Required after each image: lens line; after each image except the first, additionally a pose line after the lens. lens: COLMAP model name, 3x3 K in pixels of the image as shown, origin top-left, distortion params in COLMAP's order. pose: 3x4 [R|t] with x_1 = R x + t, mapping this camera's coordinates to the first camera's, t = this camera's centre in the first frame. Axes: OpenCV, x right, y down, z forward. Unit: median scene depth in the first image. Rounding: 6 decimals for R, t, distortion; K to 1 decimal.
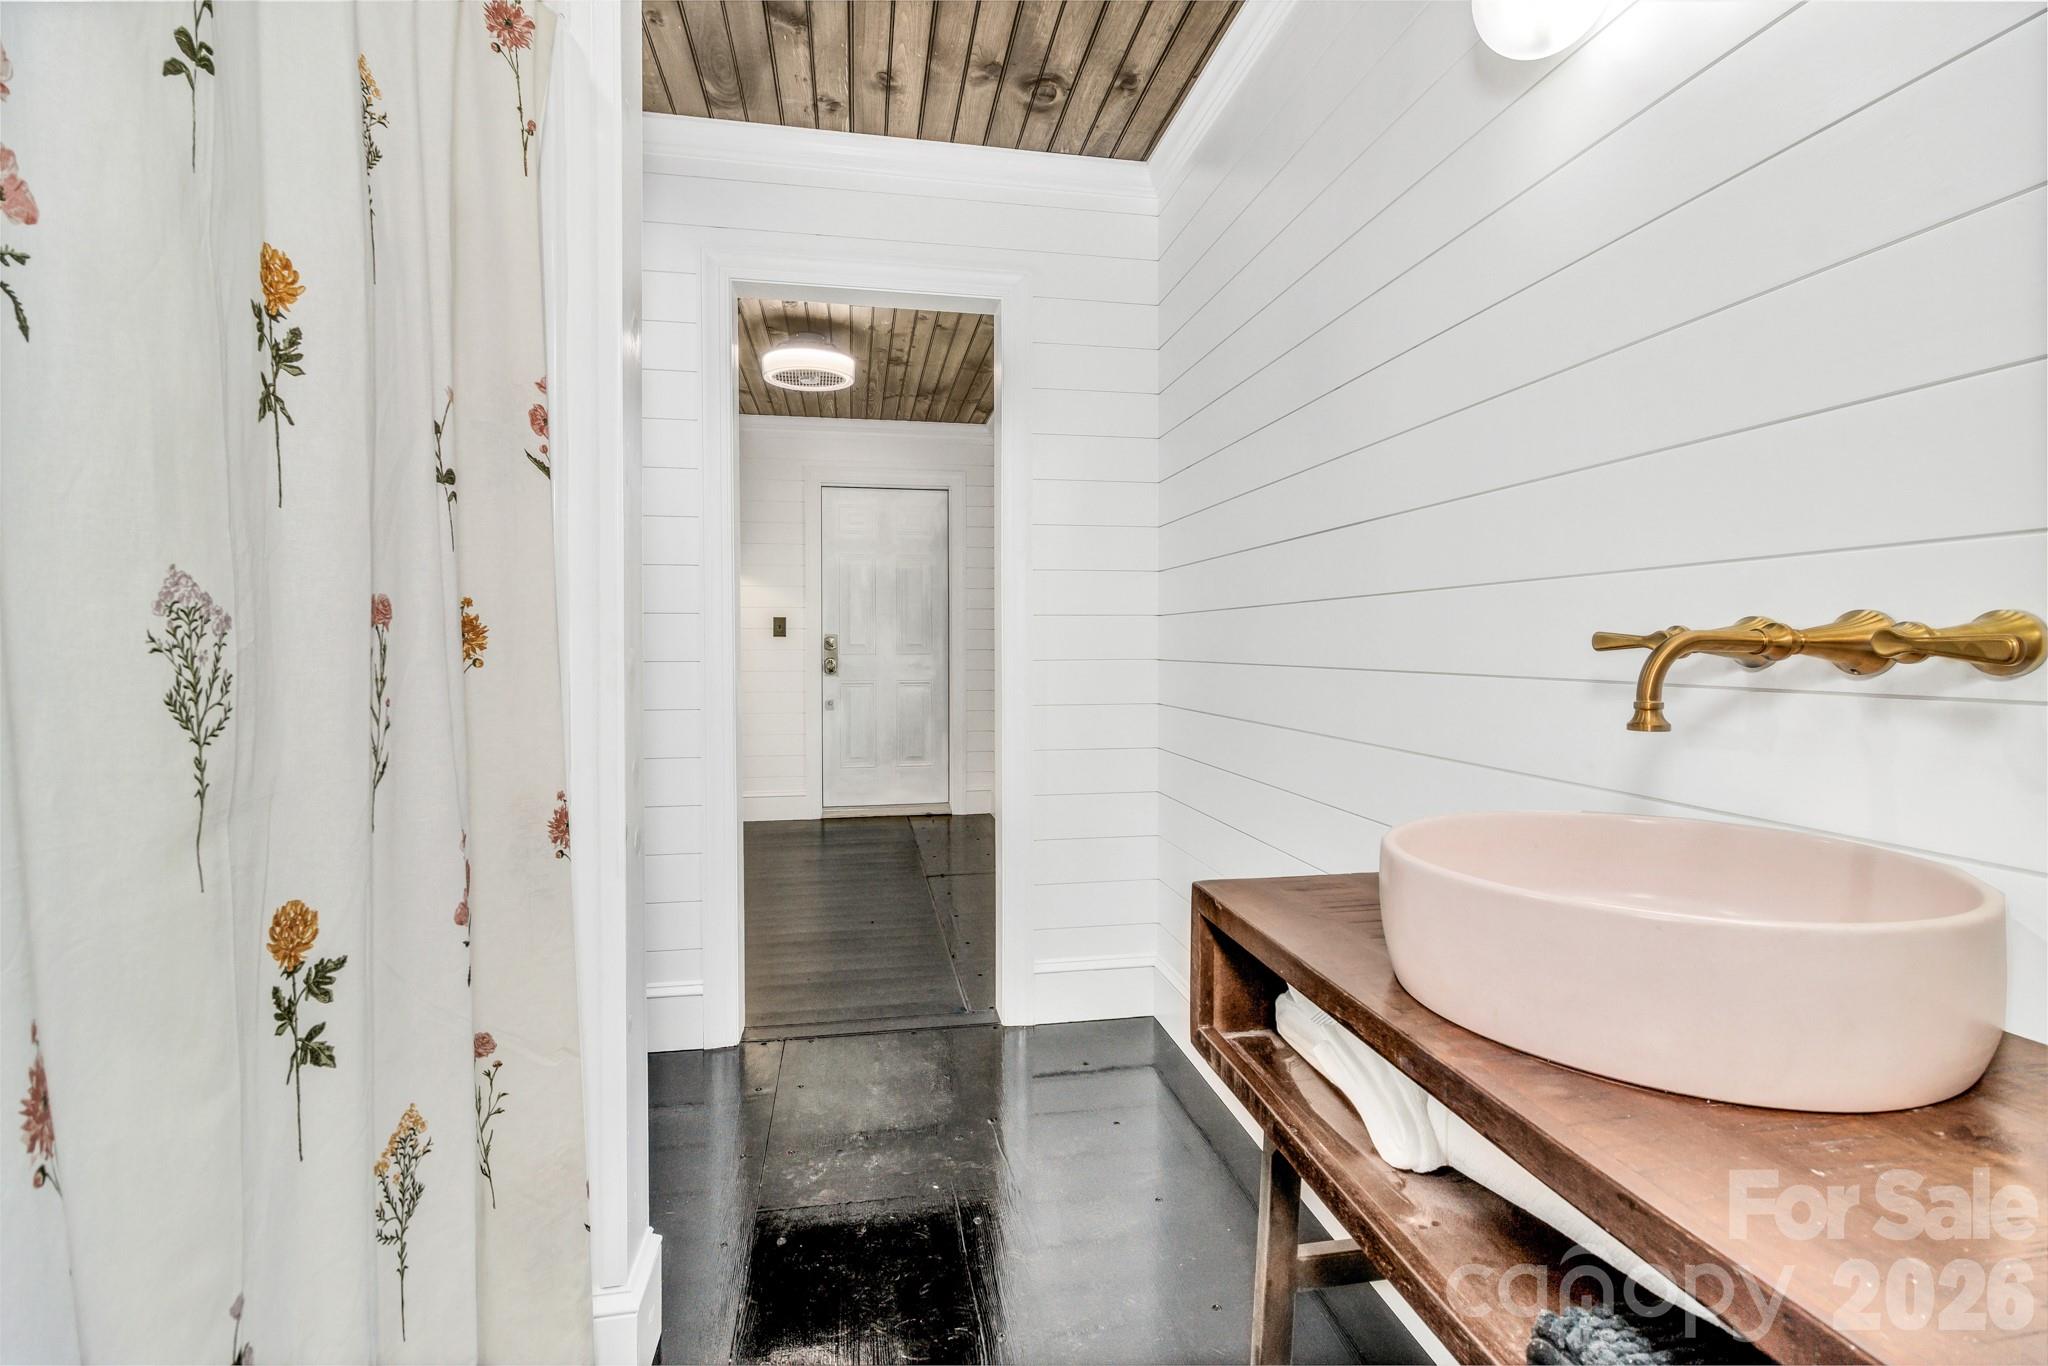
lens RADIAL K [[942.3, 0, 1027.6], [0, 942.3, 656.8], [0, 0, 1]] dist [0.000231, 0.002711]
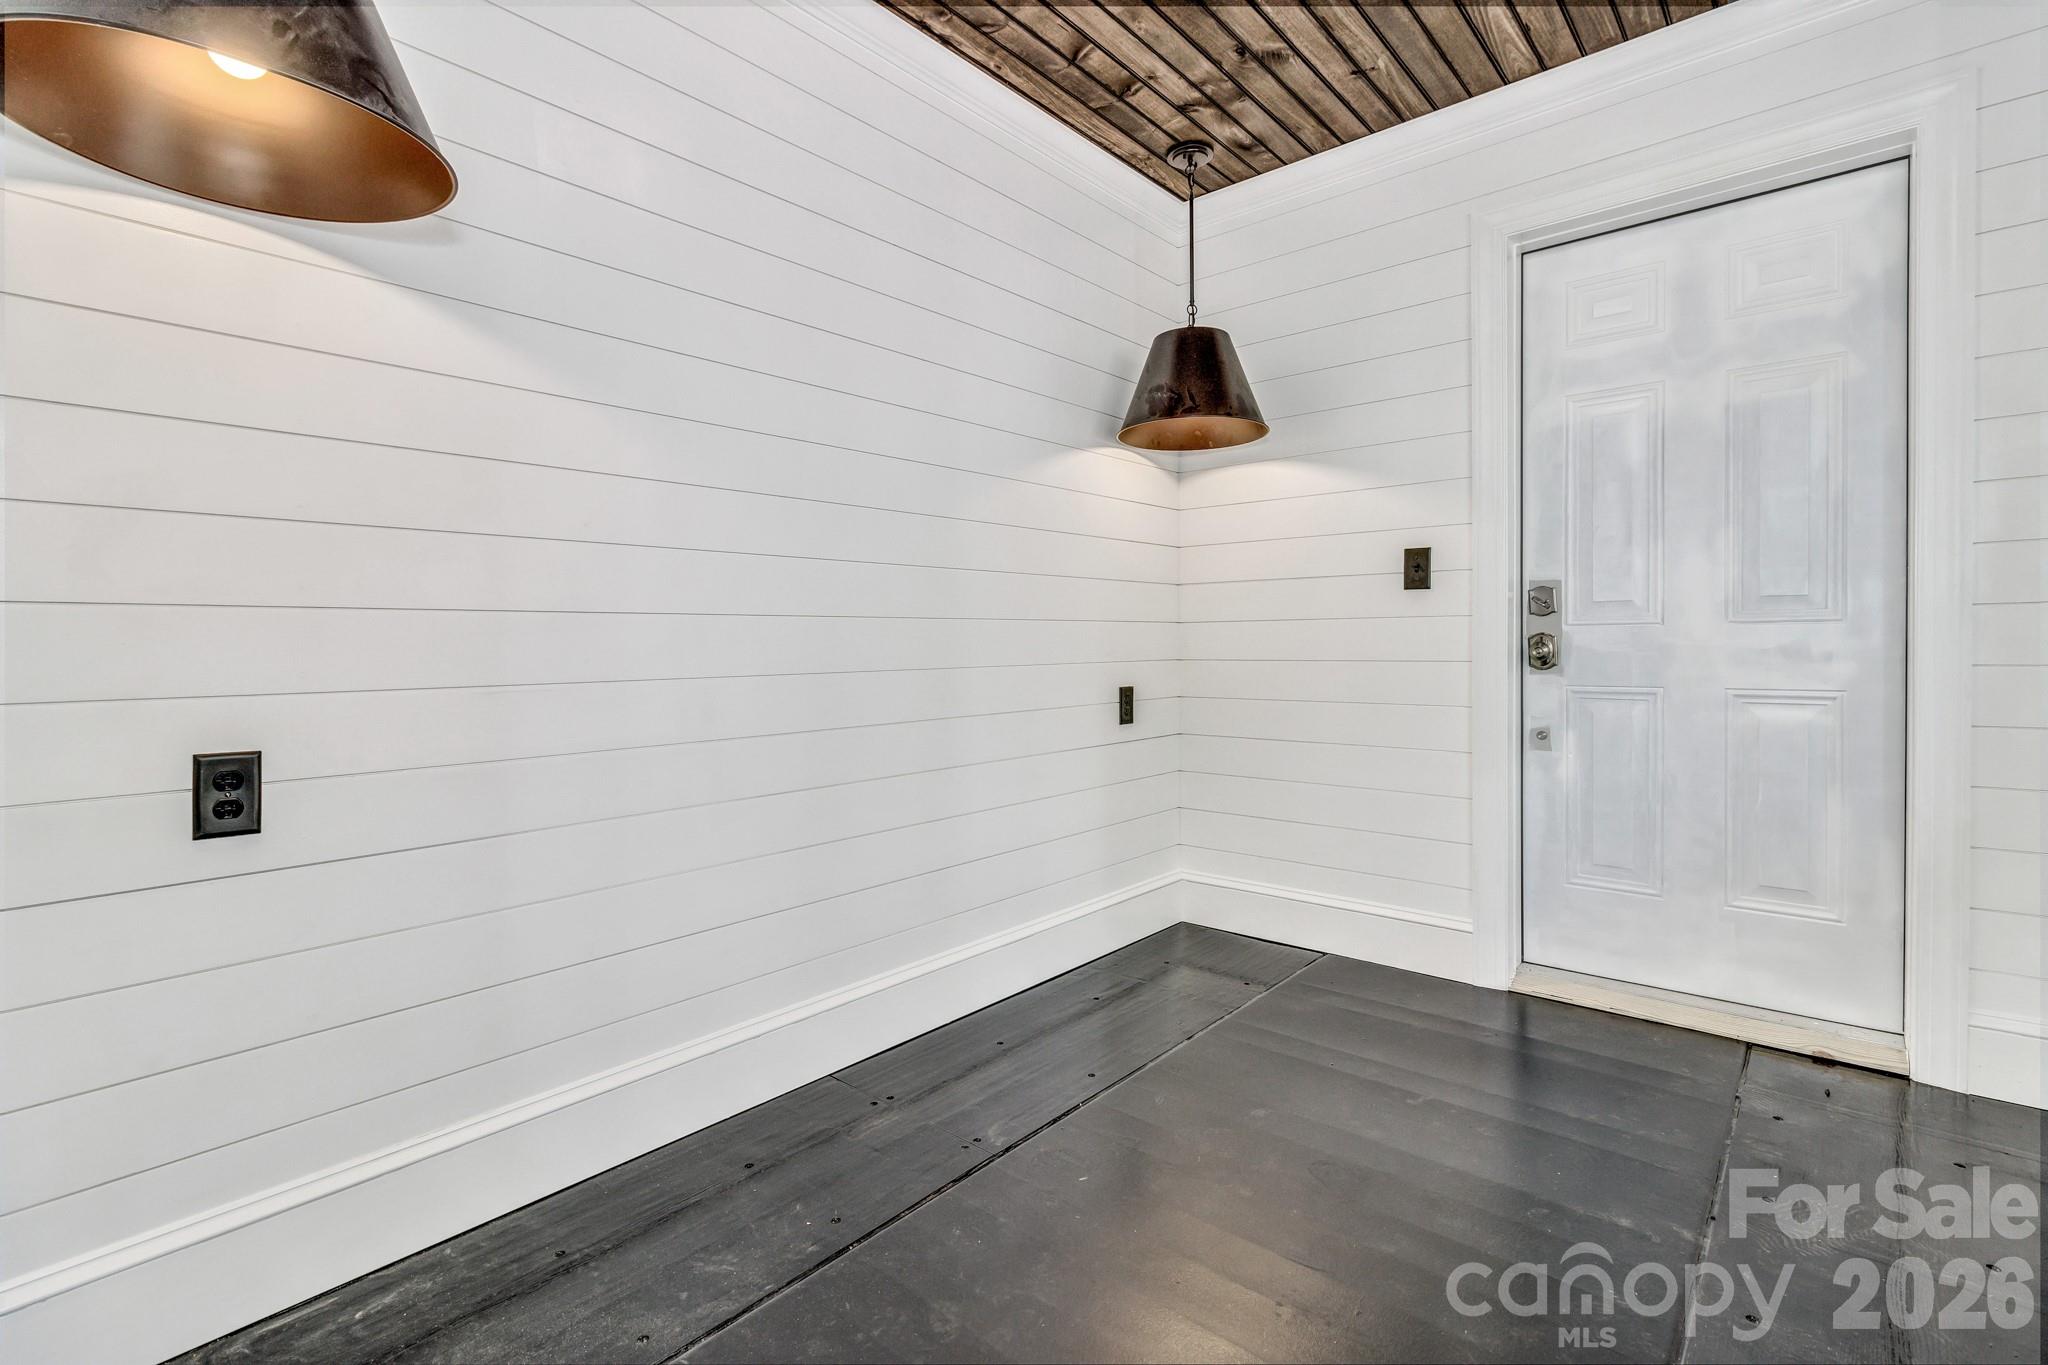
lens RADIAL K [[942.3, 0, 1027.6], [0, 942.3, 656.3], [0, 0, 1]] dist [0.000231, 0.002711]
pose [[0.620180, 0.008131, -0.784417, -0.014387], [-0.001729, 0.999958, 0.008999, 0.012010], [0.784457, -0.004225, 0.620168, 0.738132]]
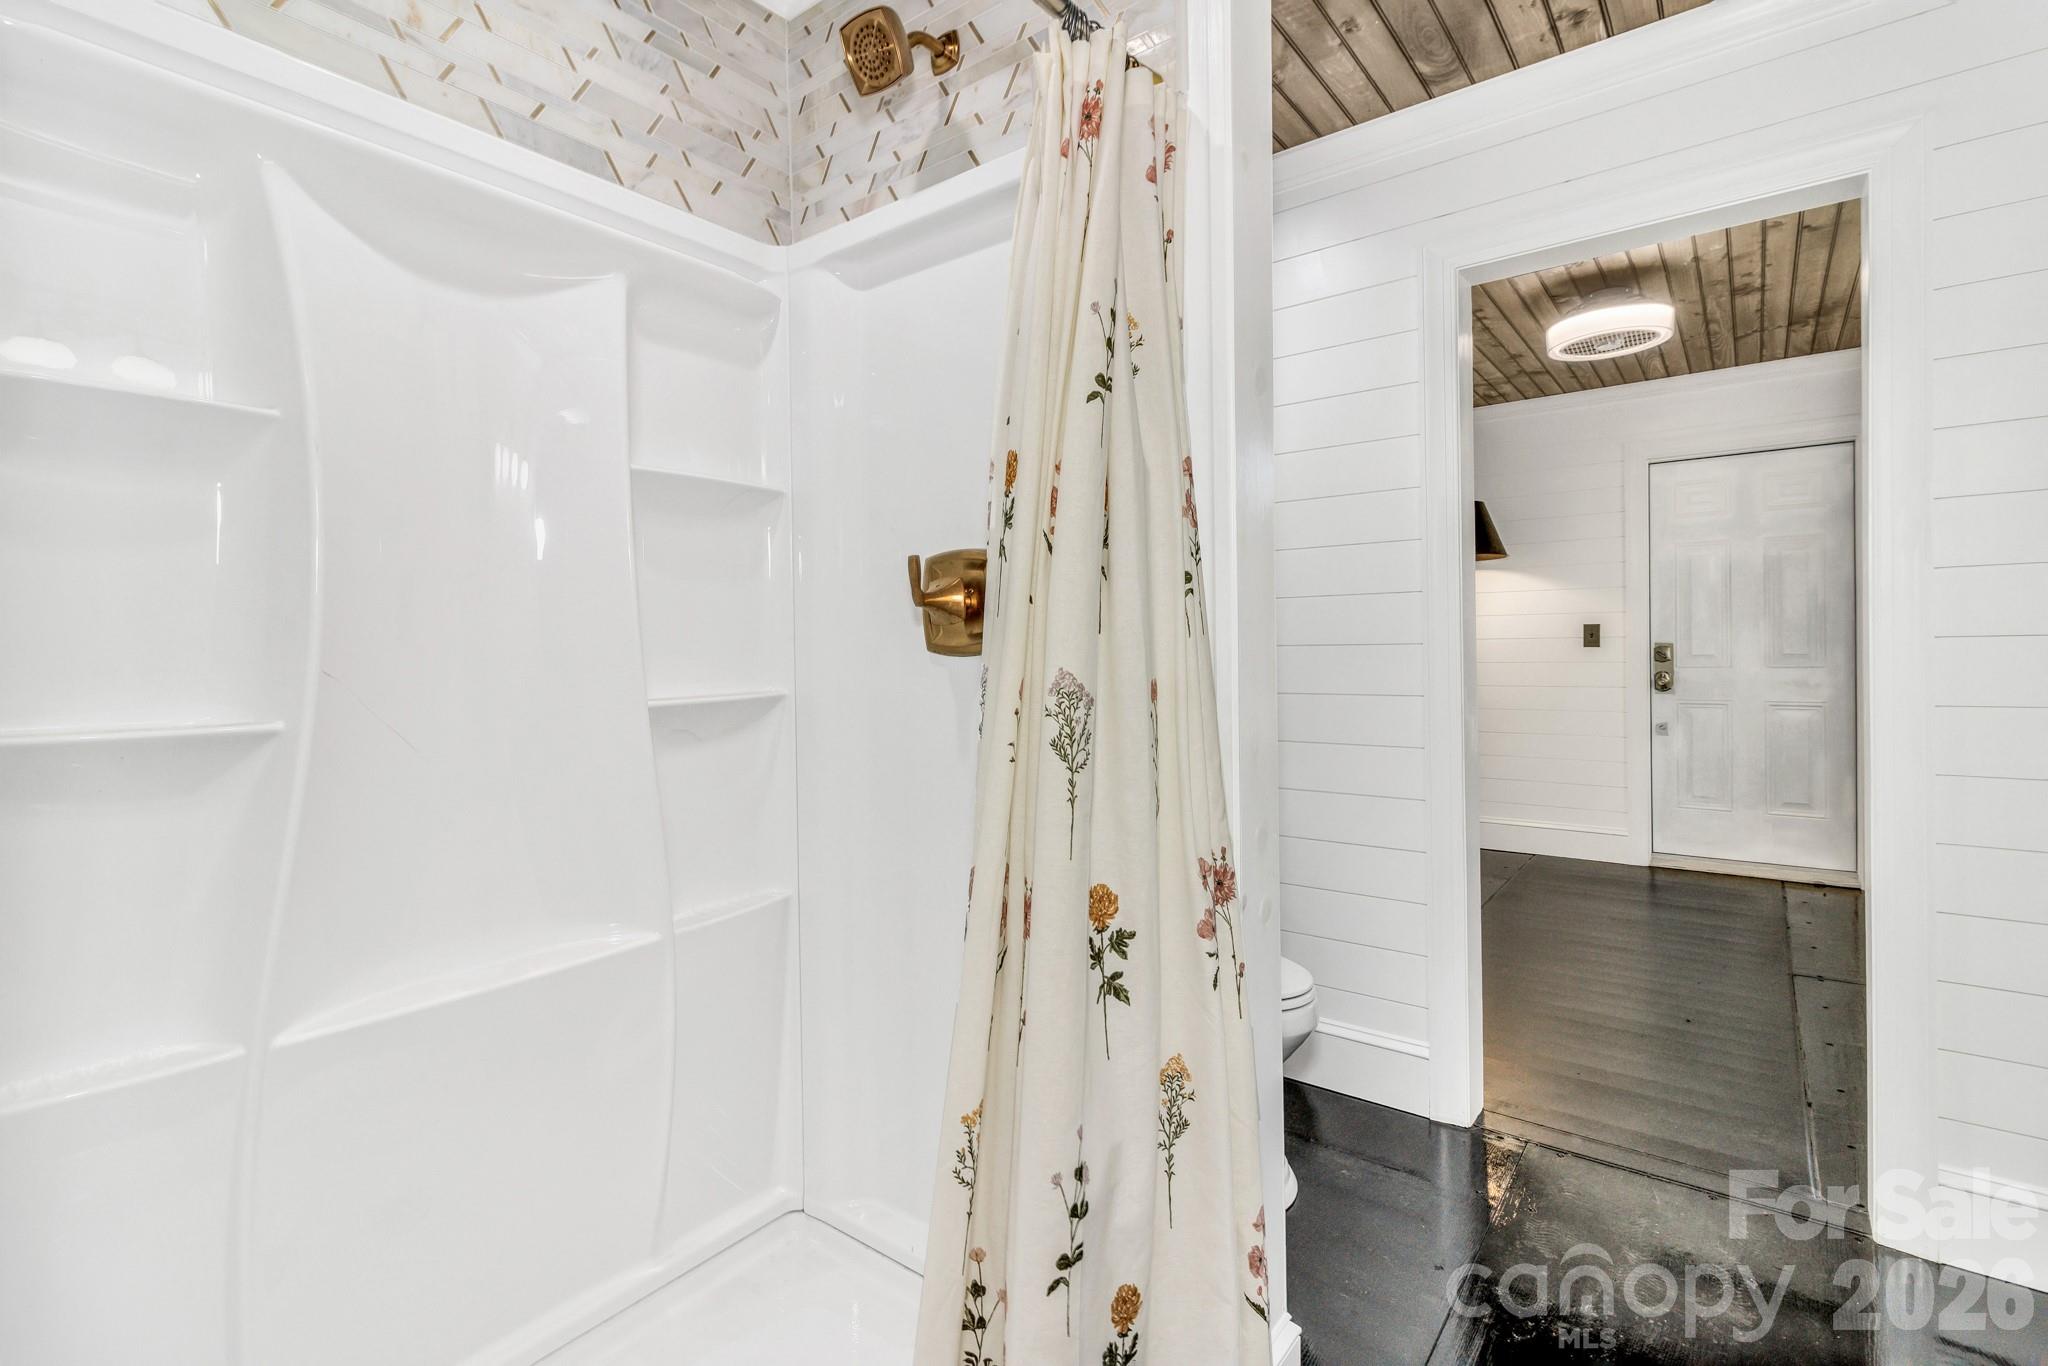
lens RADIAL K [[942.3, 0, 1027.6], [0, 942.3, 656.8], [0, 0, 1]] dist [0.000231, 0.002711]
pose [[0.665139, -0.000073, -0.746719, 0.048826], [0.003868, 0.999987, 0.003348, -0.022842], [0.746709, -0.005115, 0.665131, 0.060327]]
